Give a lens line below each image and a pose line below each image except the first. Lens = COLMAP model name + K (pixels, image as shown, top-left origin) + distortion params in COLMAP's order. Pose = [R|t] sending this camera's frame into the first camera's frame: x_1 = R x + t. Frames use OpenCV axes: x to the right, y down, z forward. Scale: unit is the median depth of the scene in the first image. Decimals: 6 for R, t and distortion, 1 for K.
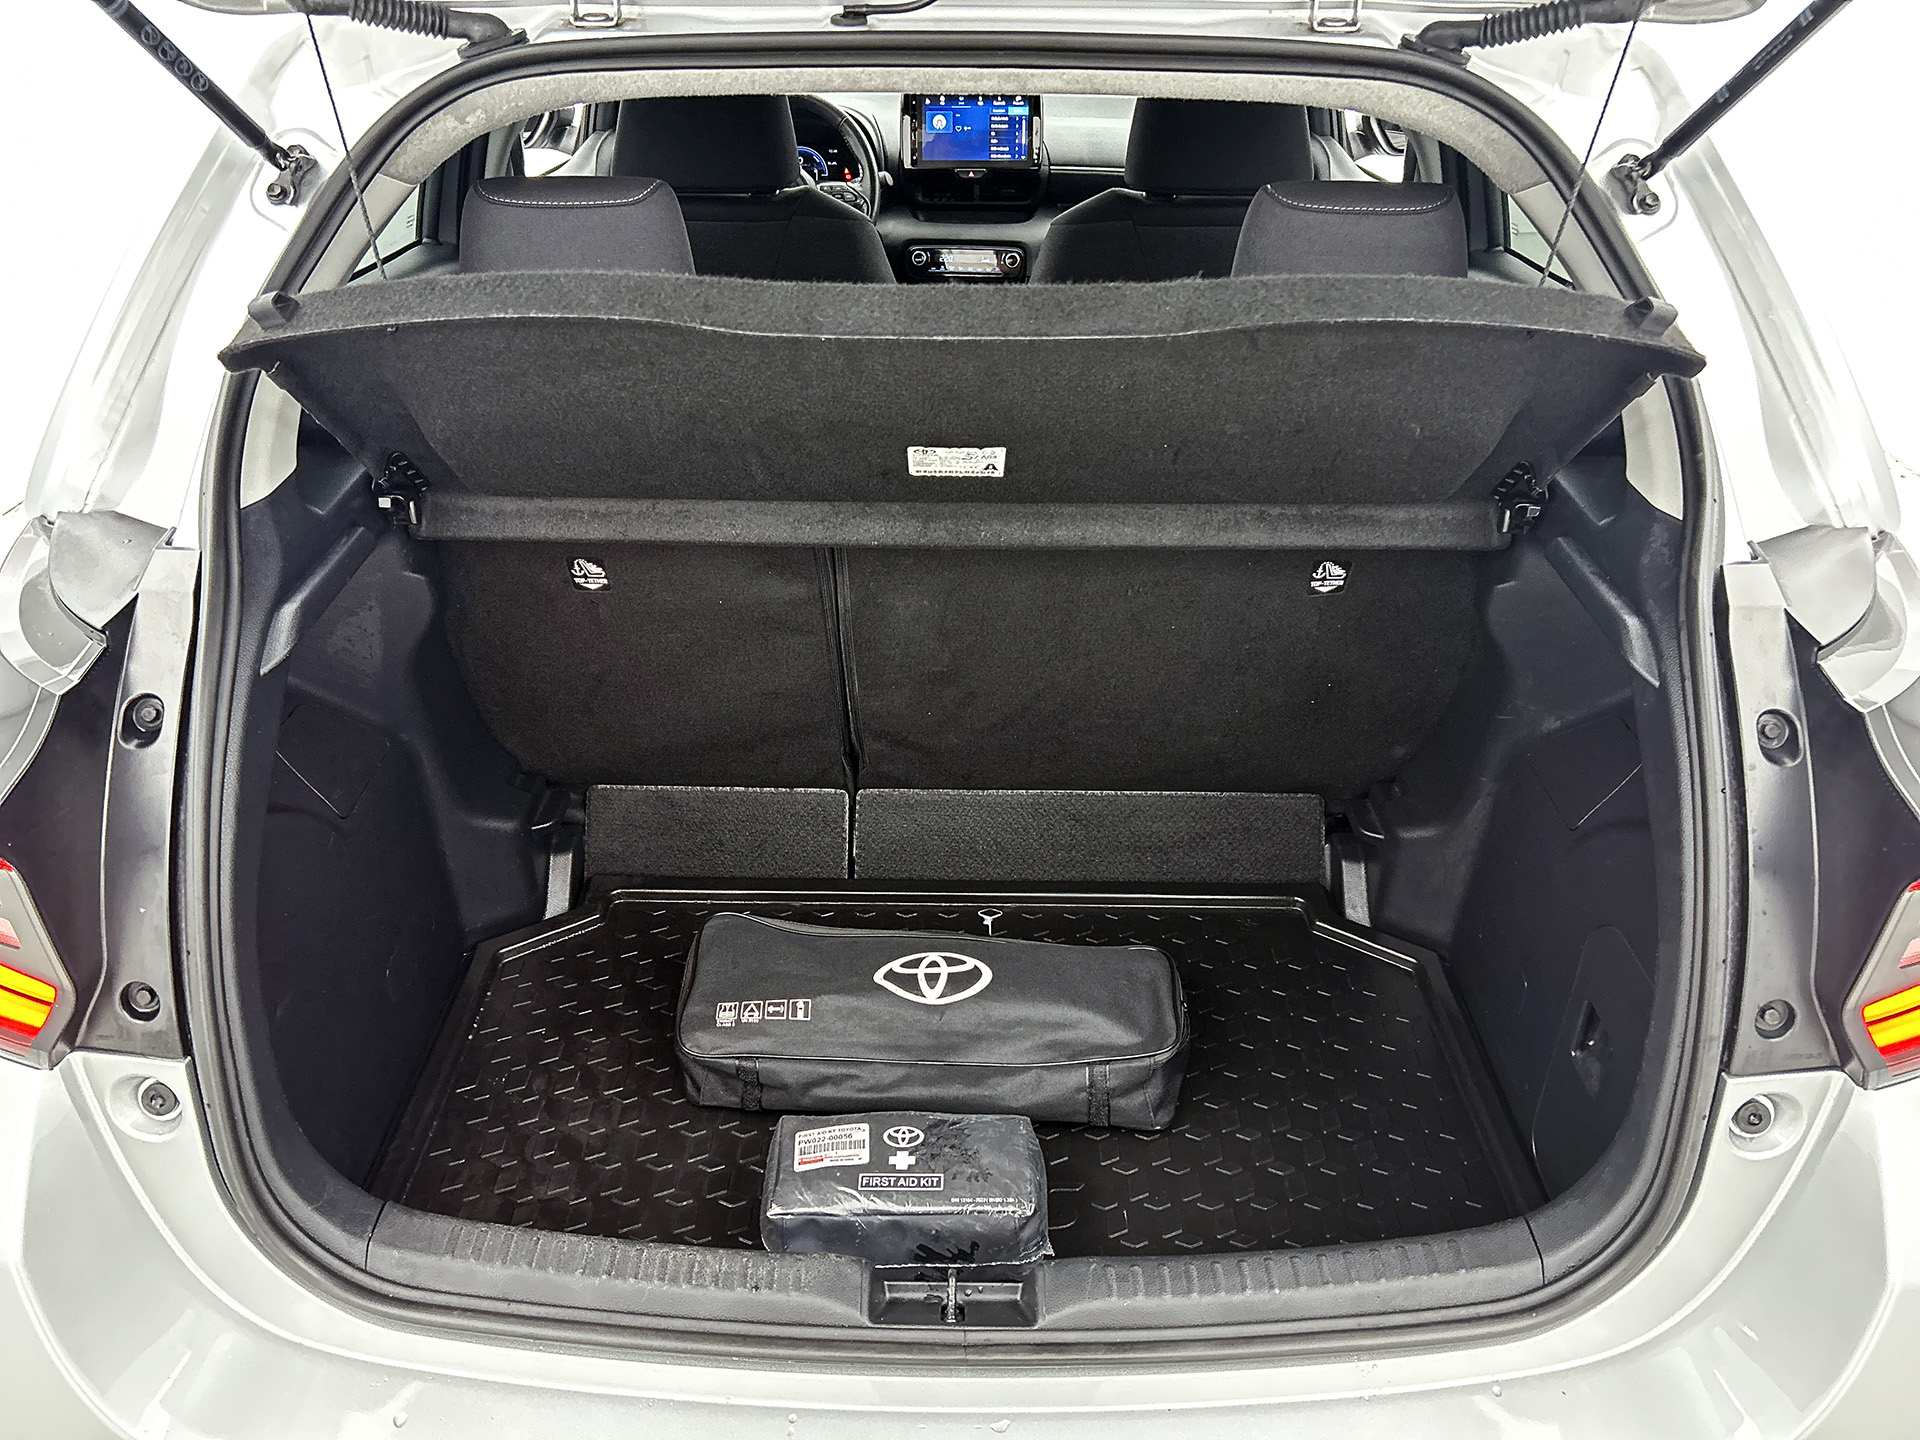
lens RADIAL K [[1475.4, 0, 960.0], [0, 1475.4, 720.0], [0, 0, 1]] dist [0.009589, -0.008034]
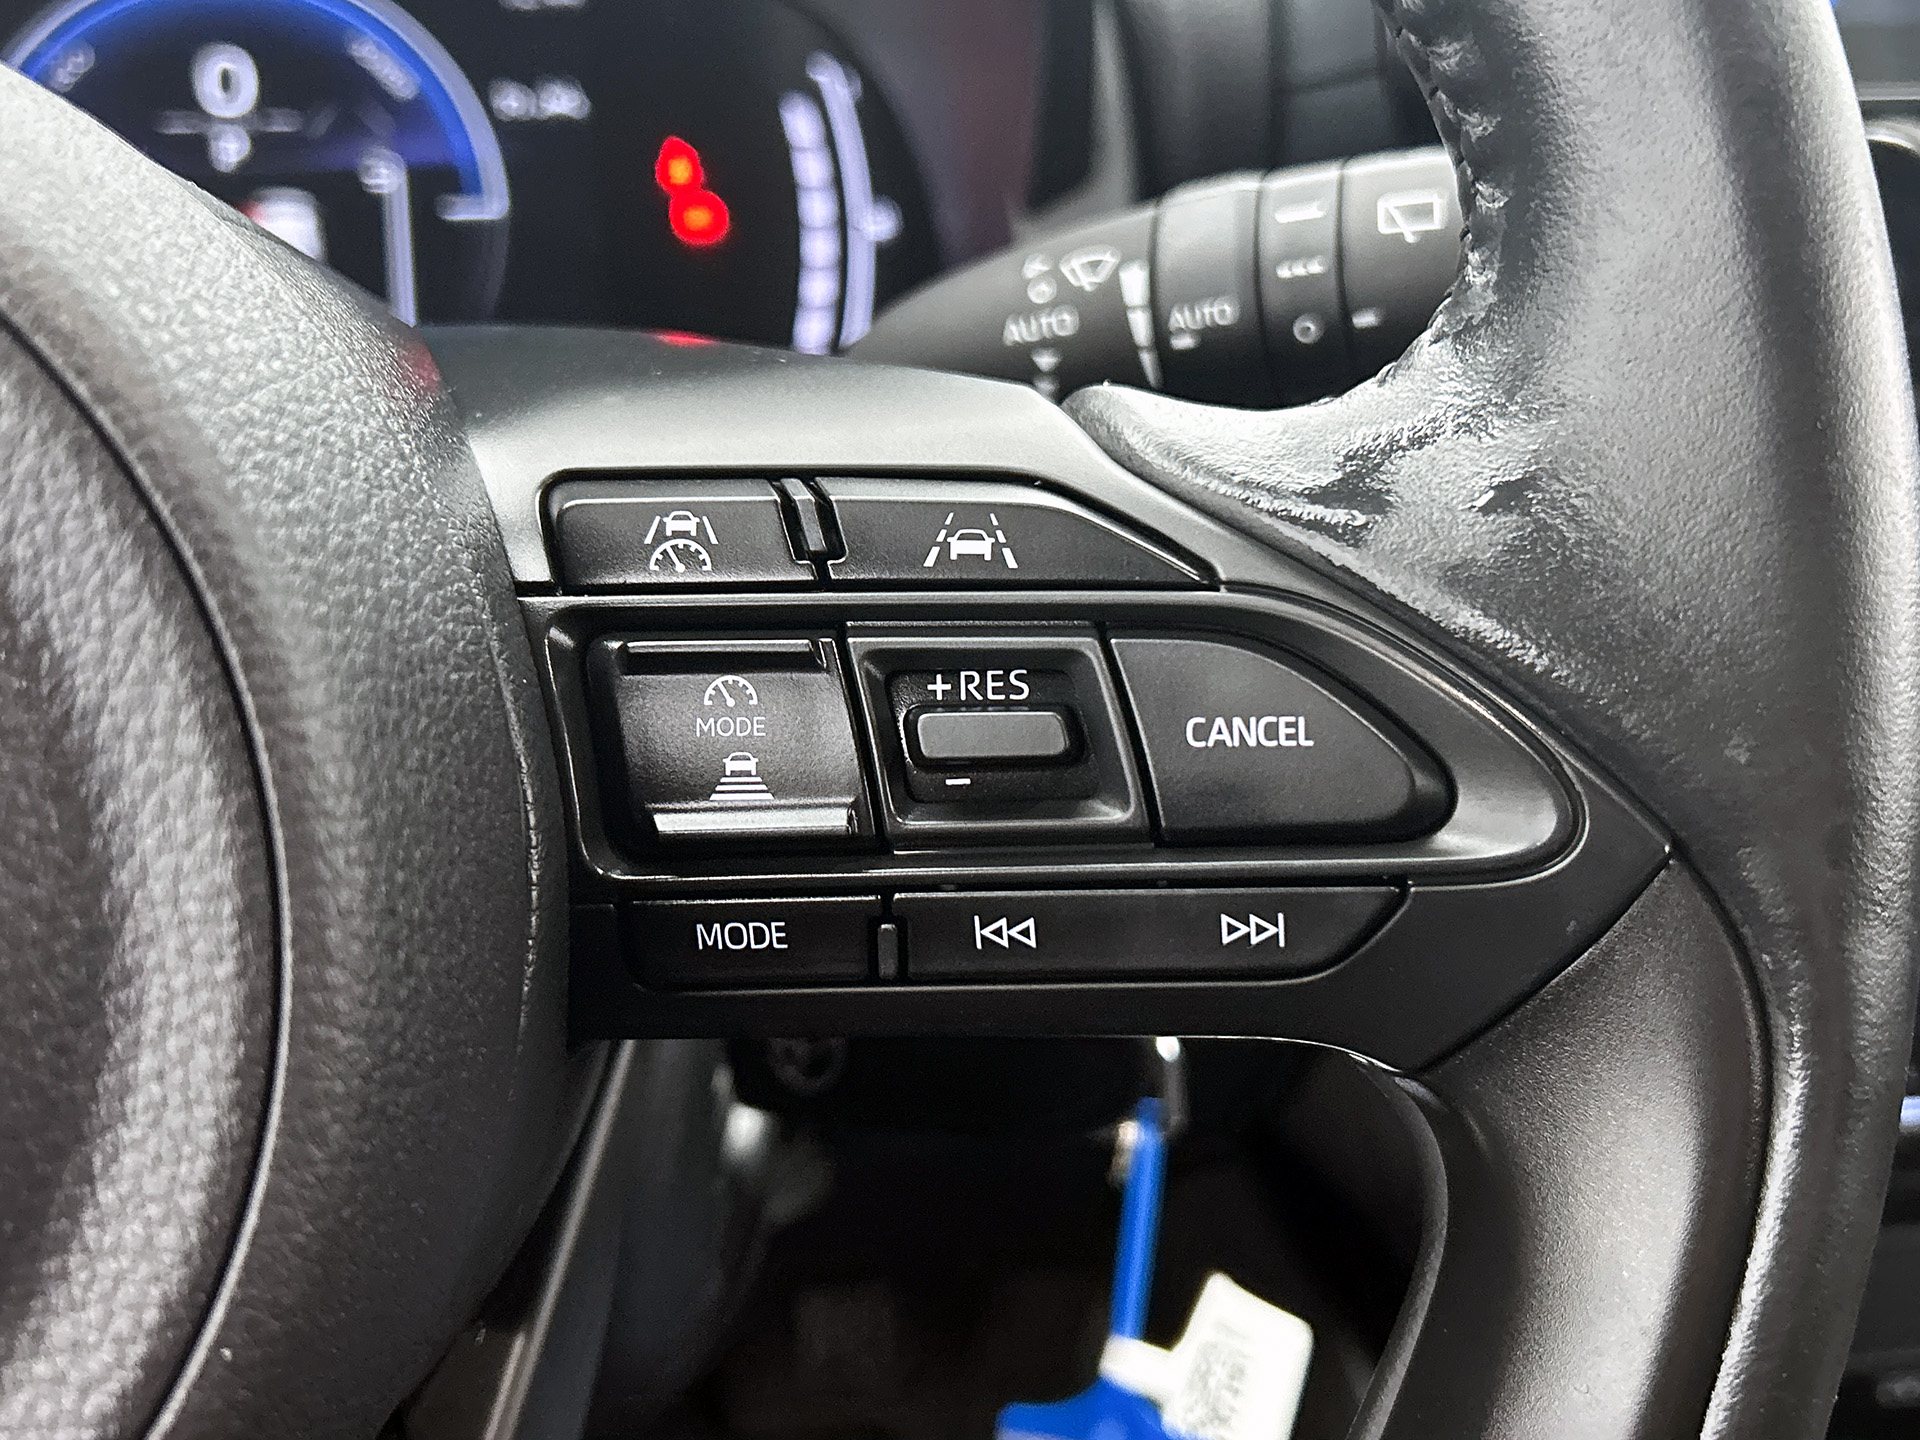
lens RADIAL K [[2035.3, 0, 961.3], [0, 2035.3, 689.0], [0, 0, 1]] dist [0.155264, -0.496044]
pose [[0.980995, -0.069544, 0.181141, -0.090407], [0.088801, 0.990971, -0.100457, -0.332122], [-0.172519, 0.114634, 0.978313, 0.893485]]
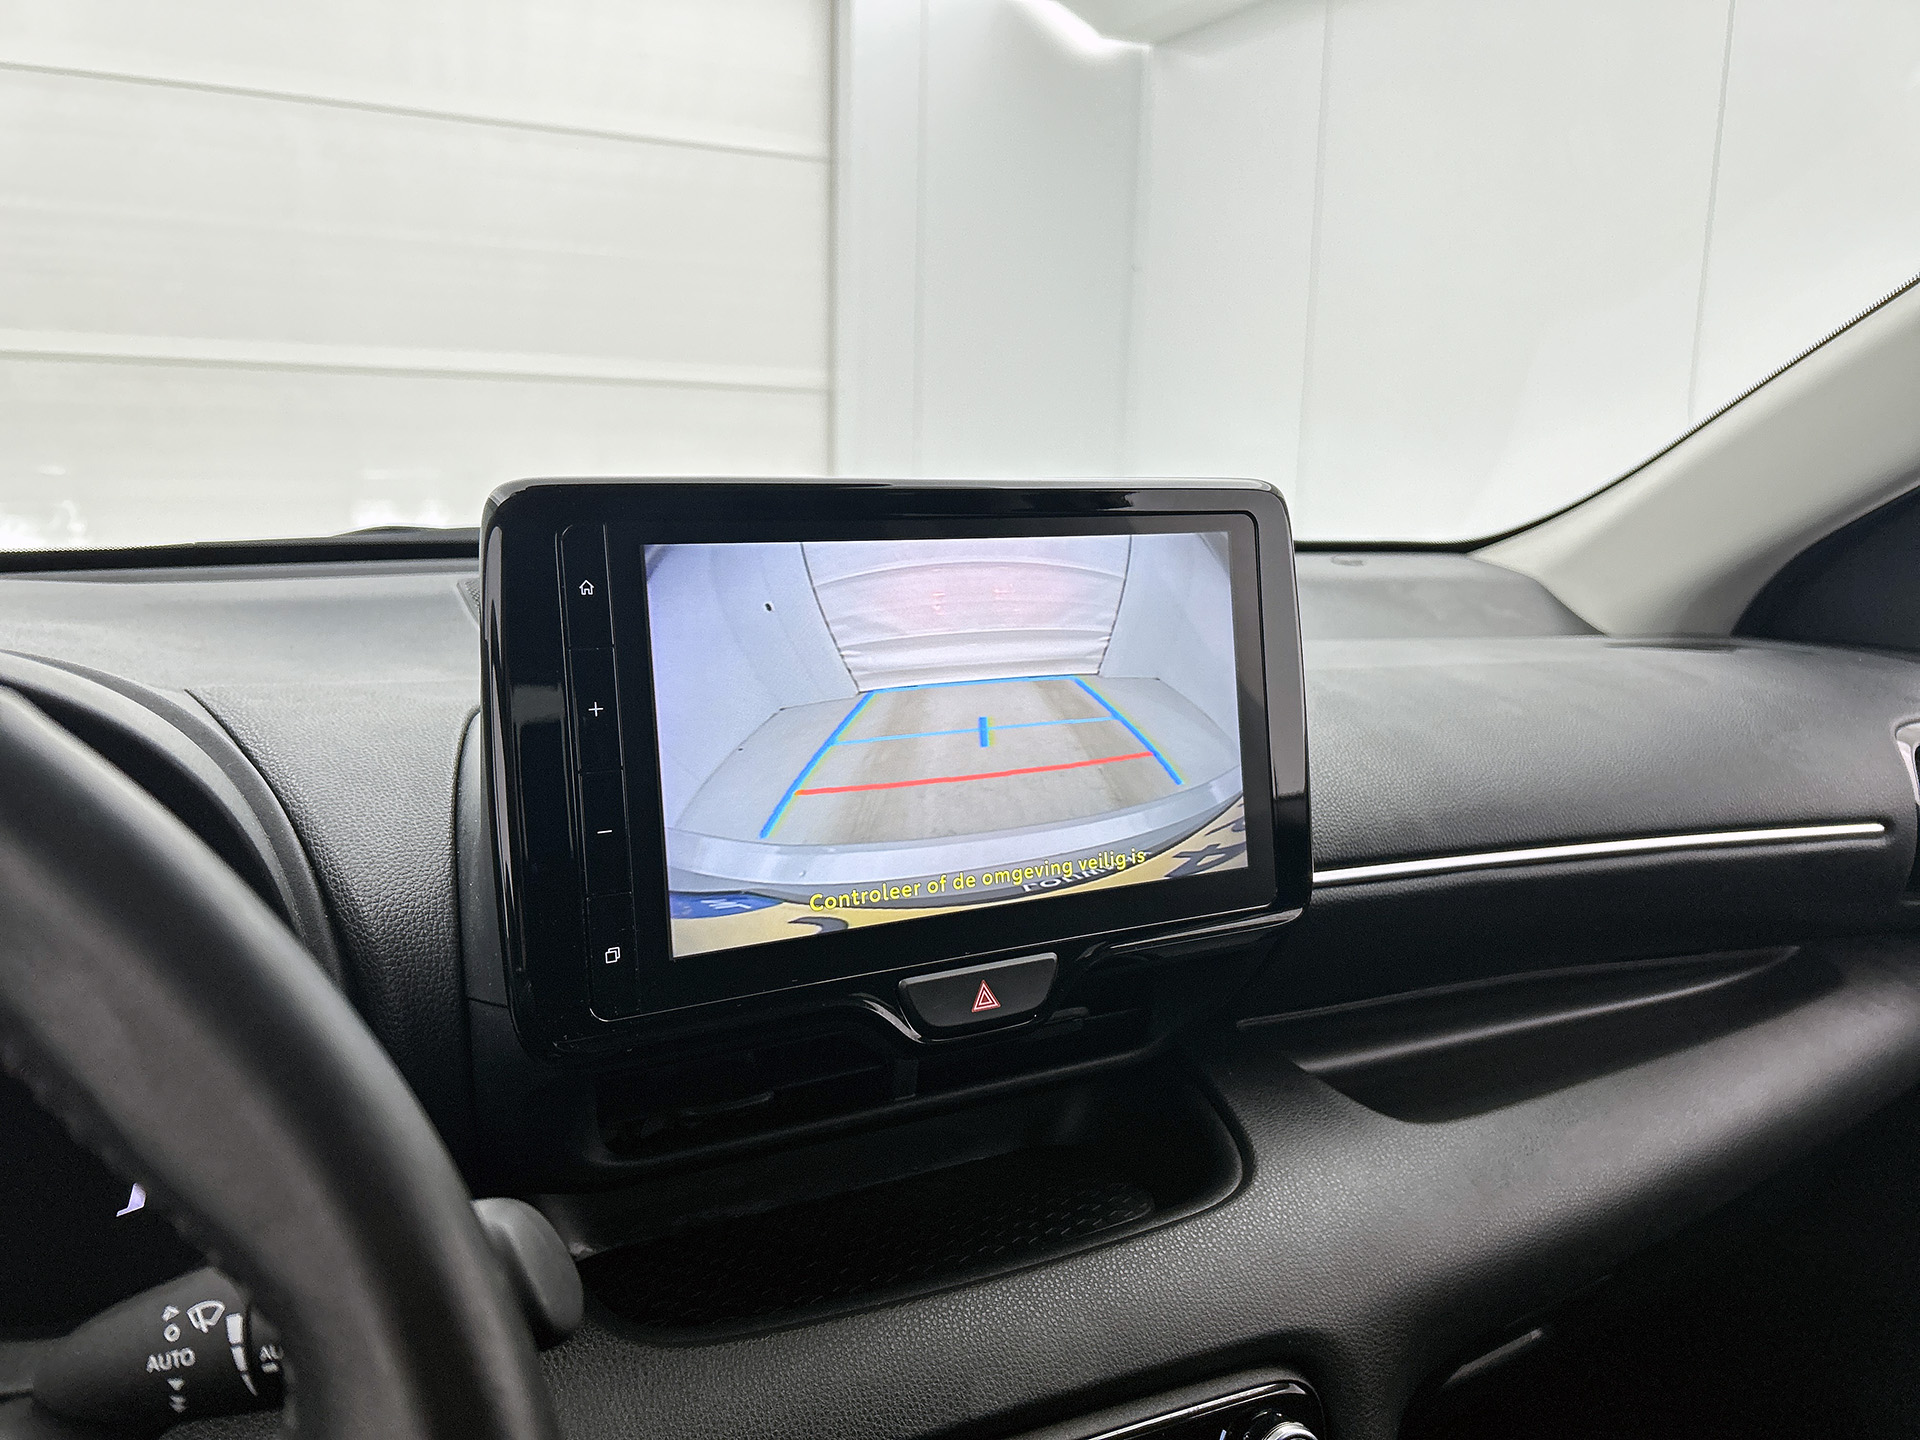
lens RADIAL K [[1475.4, 0, 960.0], [0, 1475.4, 720.0], [0, 0, 1]] dist [0.009589, -0.008034]
pose [[0.869900, -0.077520, 0.487098, -0.068546], [0.240489, 0.928889, -0.281655, -0.356018], [-0.430626, 0.362154, 0.826684, 0.867705]]
